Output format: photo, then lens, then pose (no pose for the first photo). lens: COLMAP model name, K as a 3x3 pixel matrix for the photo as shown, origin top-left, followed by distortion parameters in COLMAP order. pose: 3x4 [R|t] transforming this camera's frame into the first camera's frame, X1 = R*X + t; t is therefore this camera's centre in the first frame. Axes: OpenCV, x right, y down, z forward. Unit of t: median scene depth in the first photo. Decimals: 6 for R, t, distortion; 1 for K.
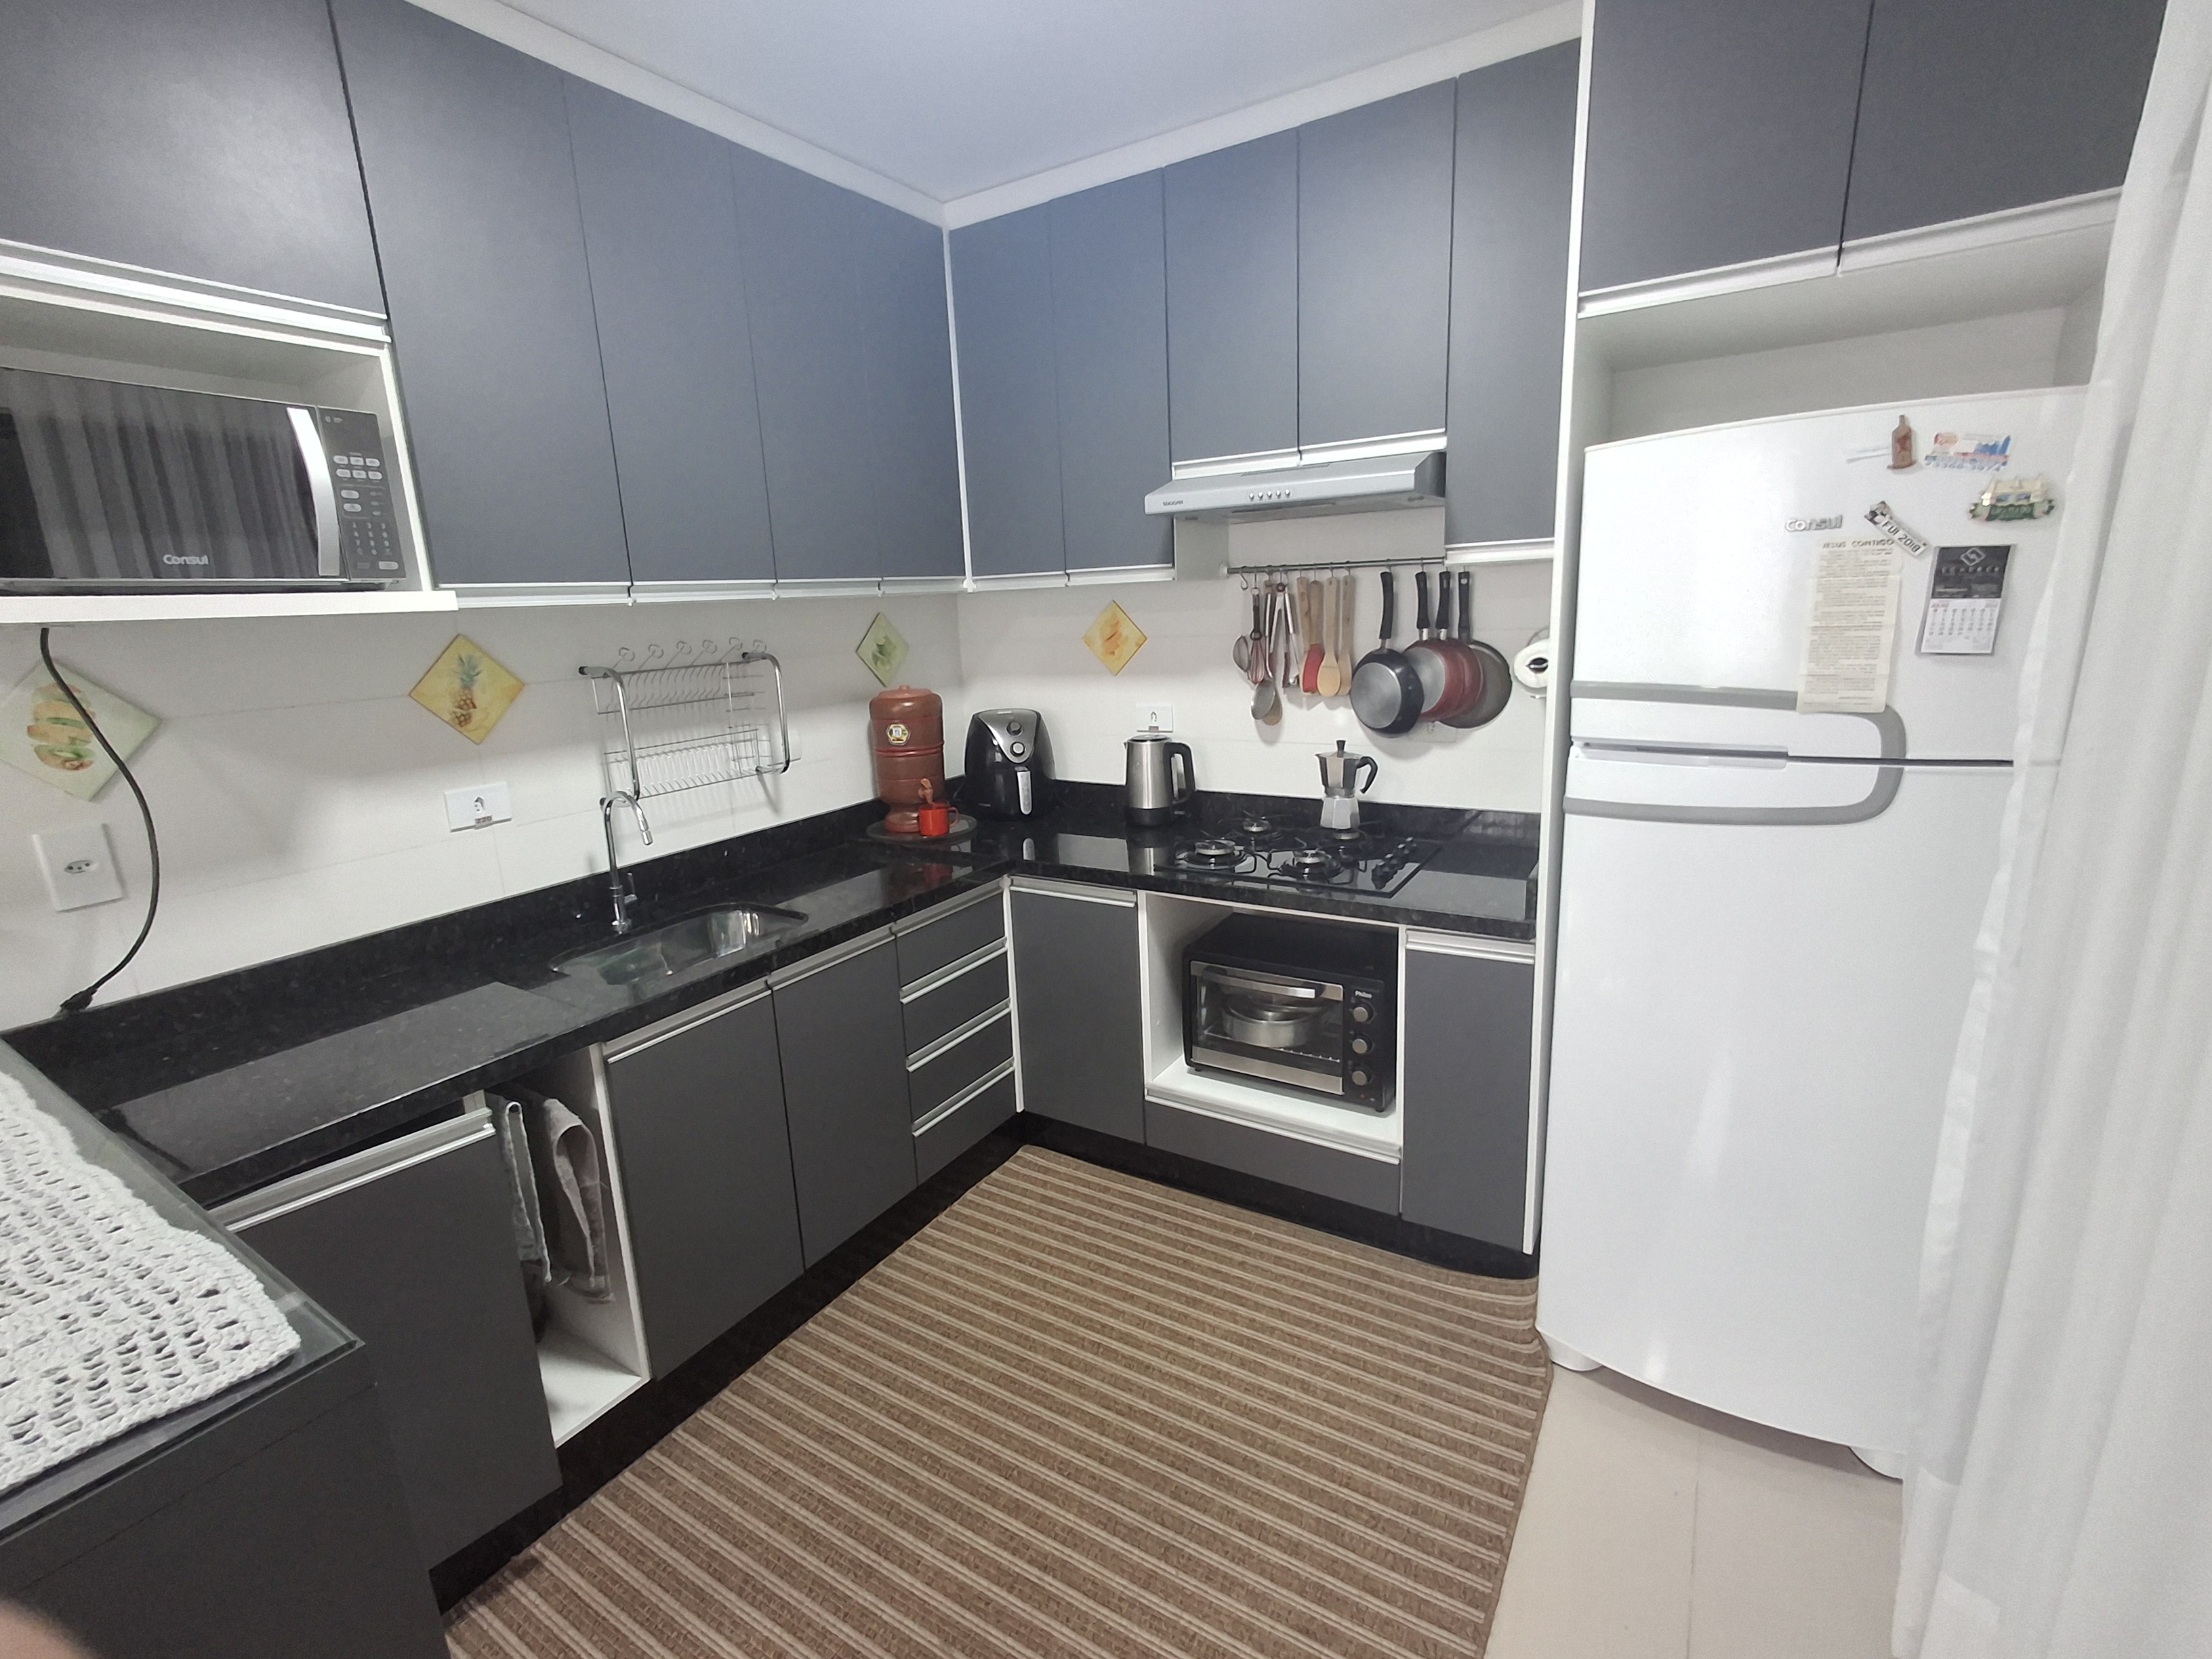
lens RADIAL K [[1005.0, 0, 1098.4], [0, 1005.0, 824.3], [0, 0, 1]] dist [-0.000180, -0.000682]
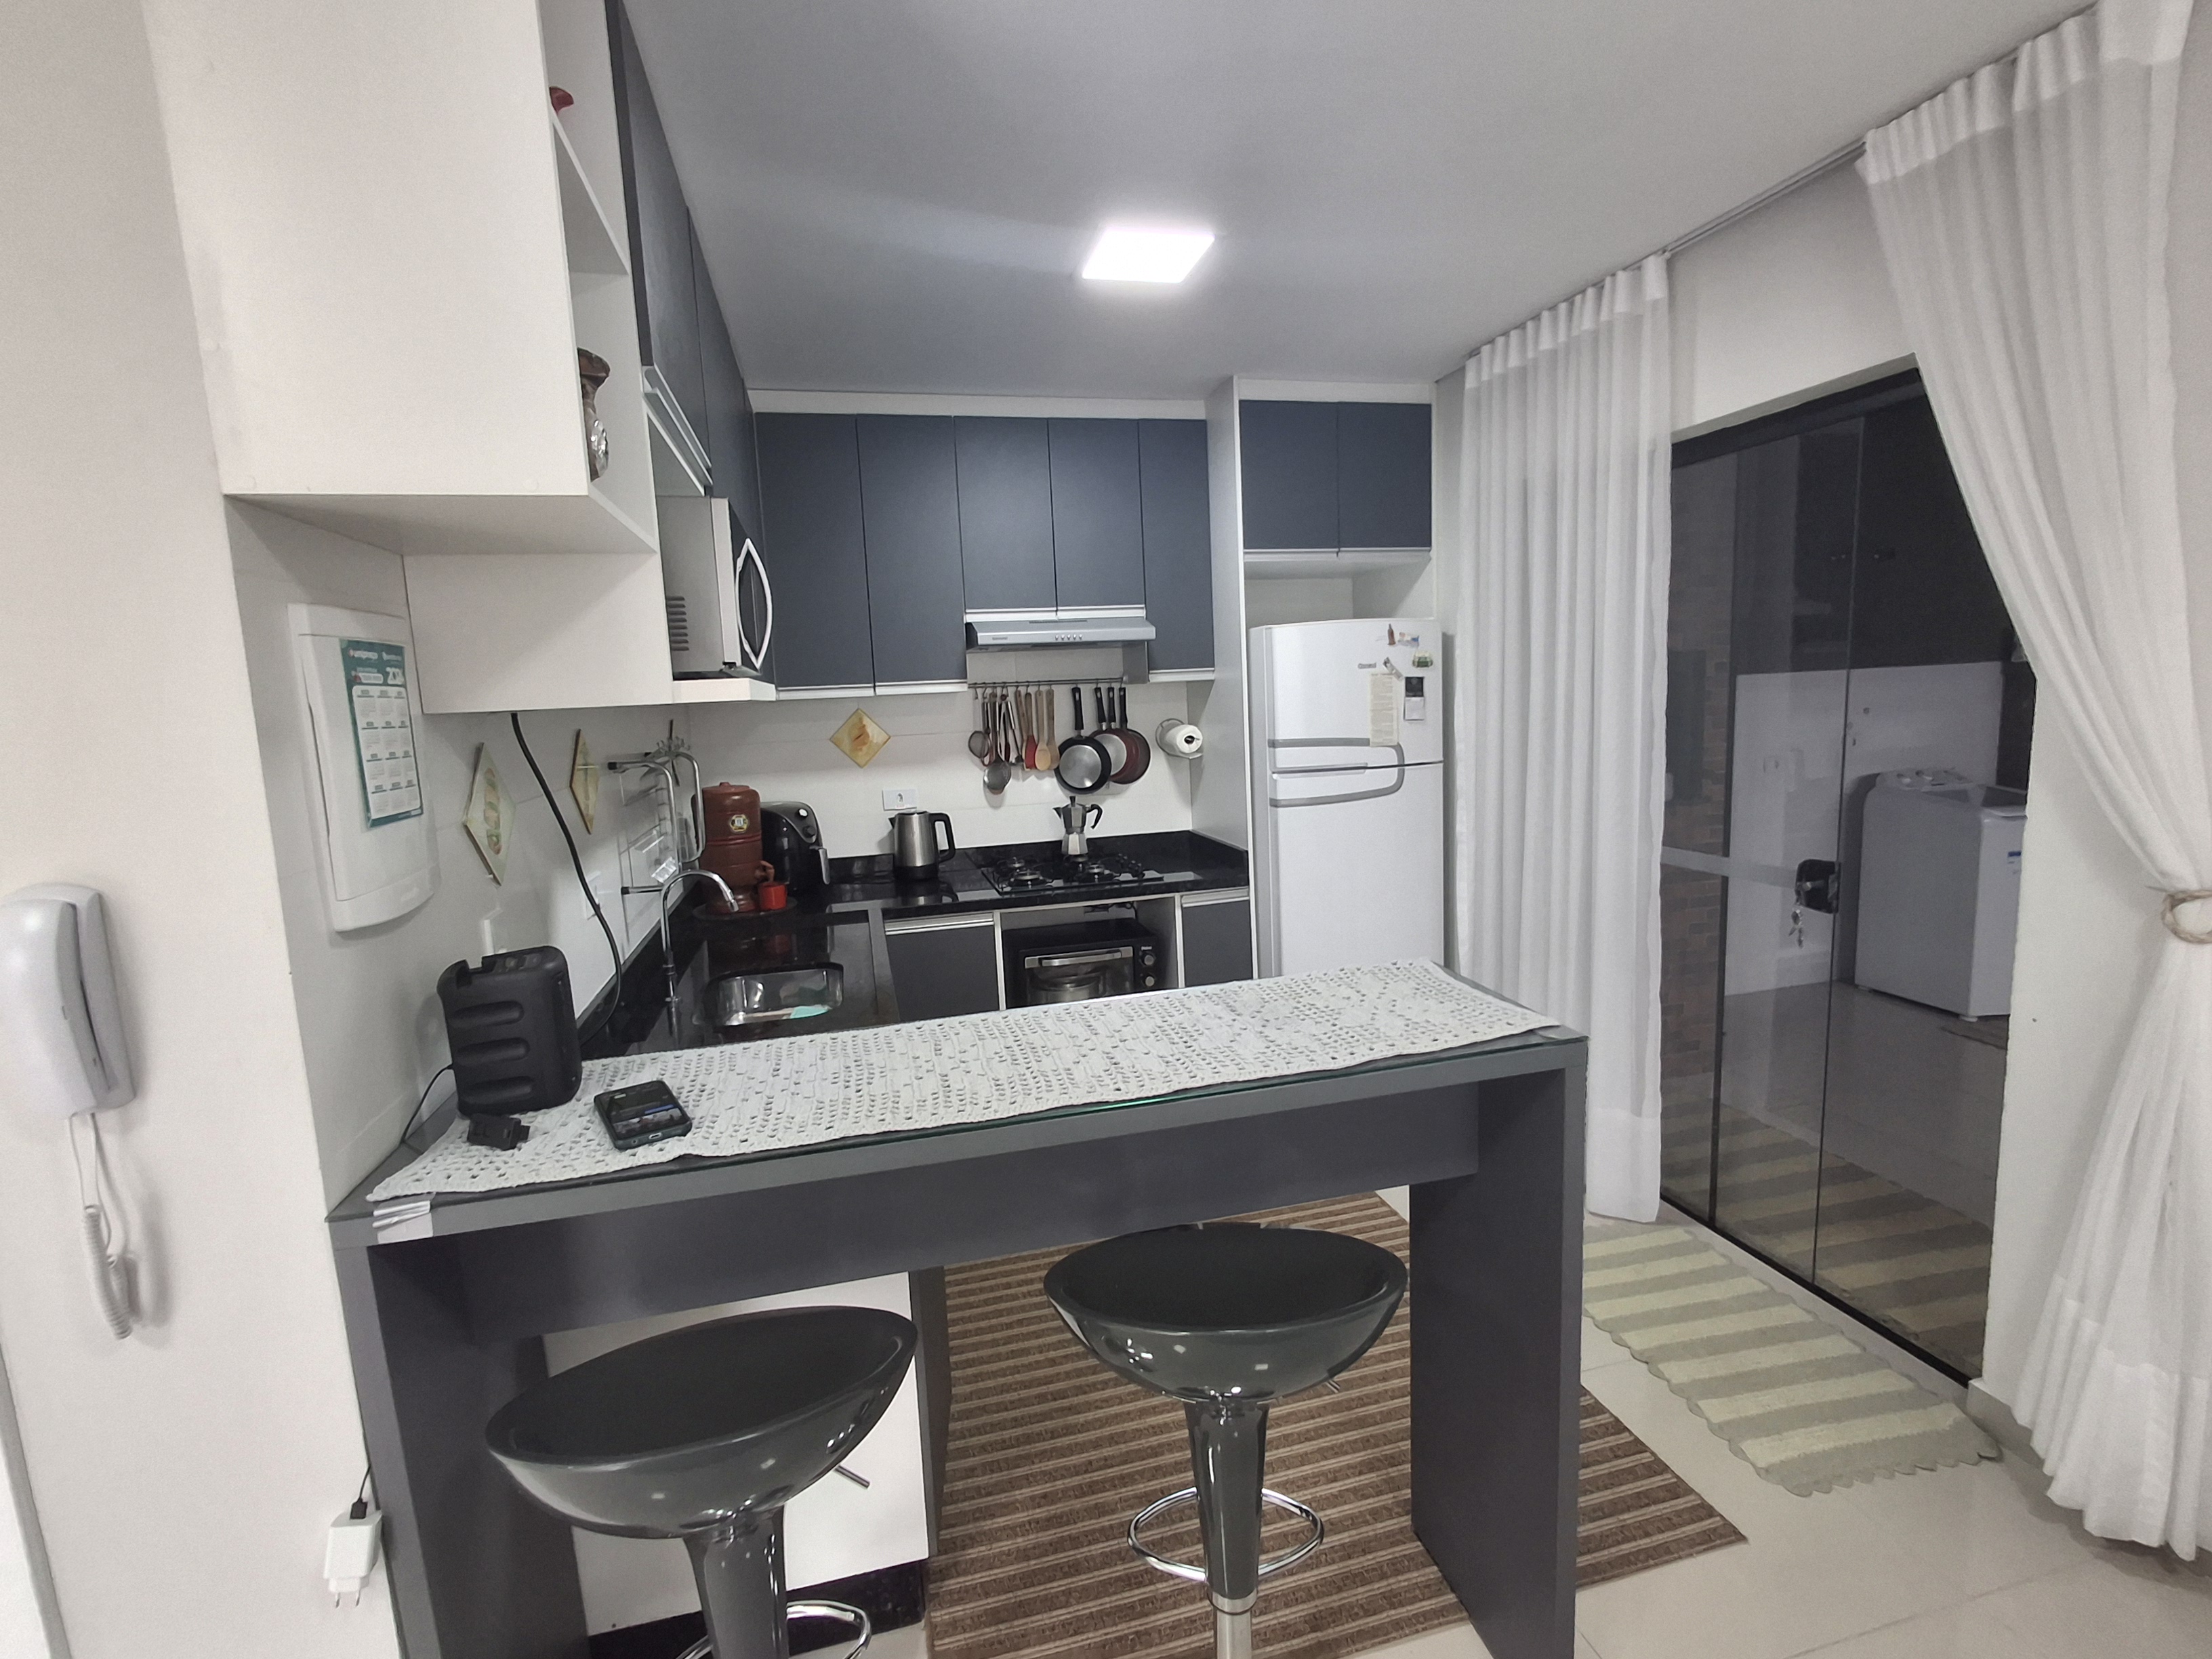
lens RADIAL K [[1005.0, 0, 1098.4], [0, 1005.0, 824.3], [0, 0, 1]] dist [-0.000180, -0.000682]
pose [[0.690993, -0.082526, 0.718135, -0.920821], [0.171565, 0.983798, -0.052025, 0.048393], [-0.702207, 0.159156, 0.693956, -0.074519]]
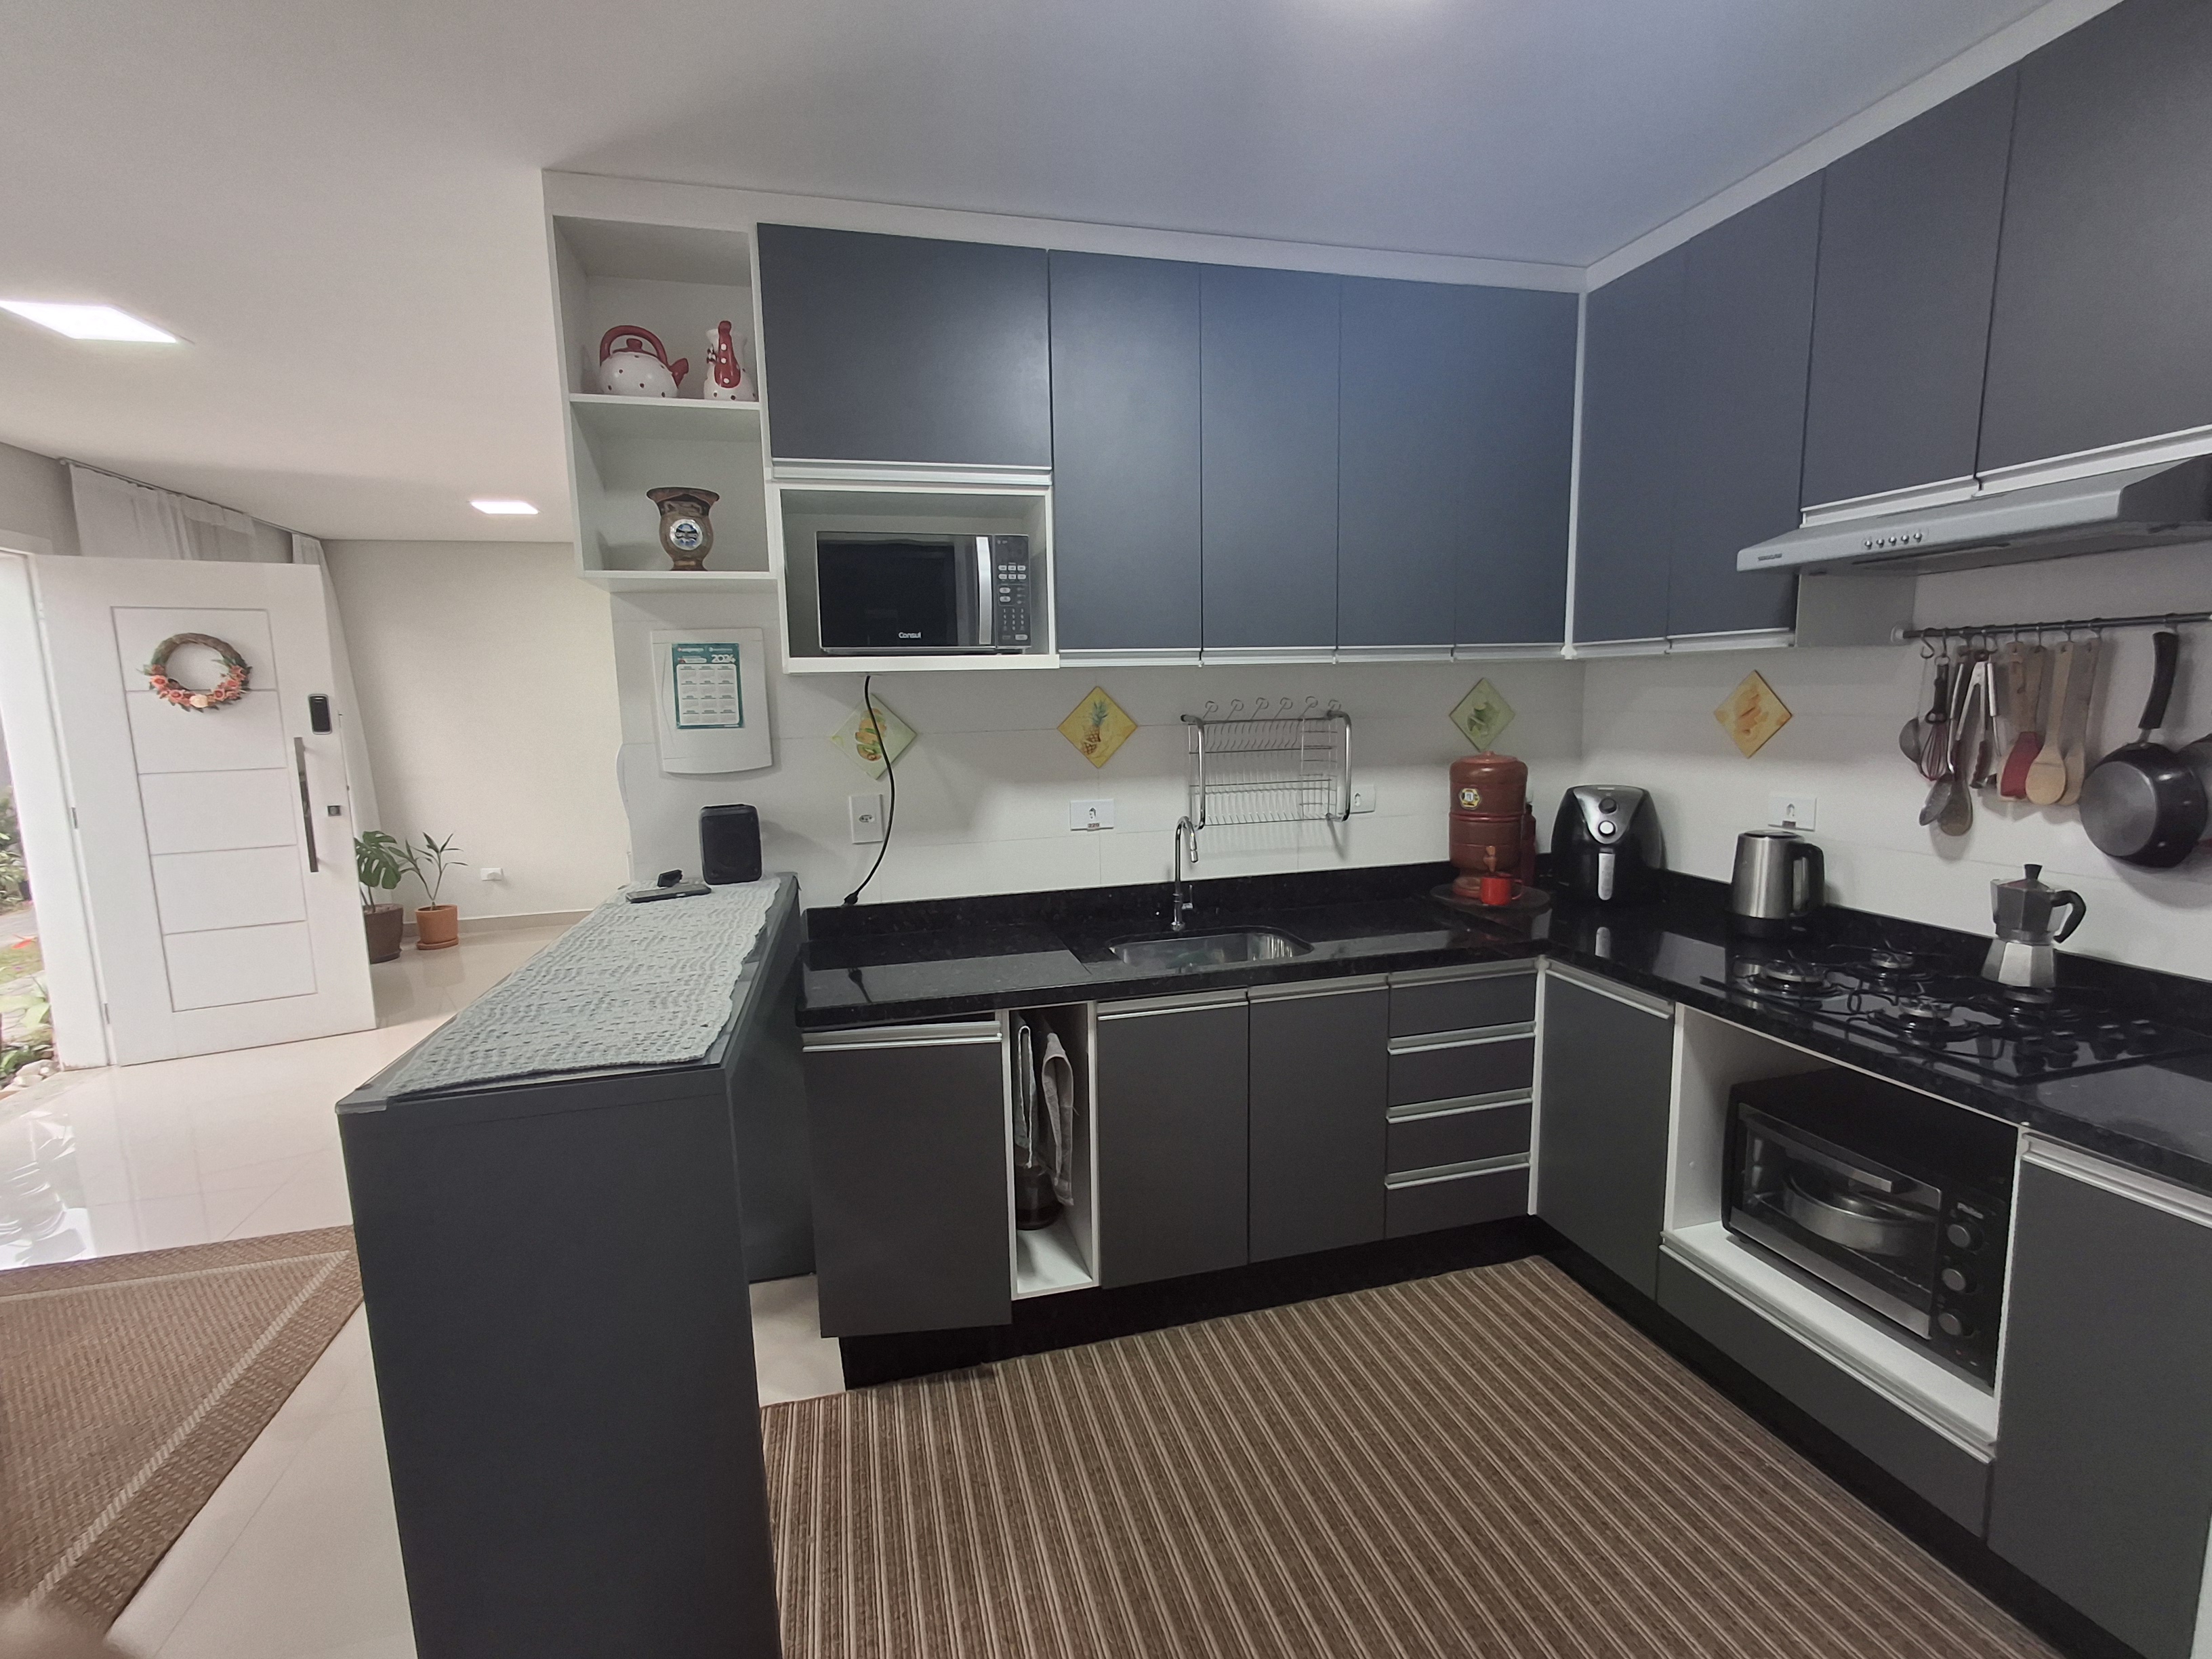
lens RADIAL K [[1005.0, 0, 1098.4], [0, 1005.0, 824.3], [0, 0, 1]] dist [-0.000180, -0.000682]
pose [[0.733645, 0.116998, -0.669385, 0.257107], [-0.158774, 0.987314, -0.001450, -0.004675], [0.660724, 0.107345, 0.742914, 0.017277]]
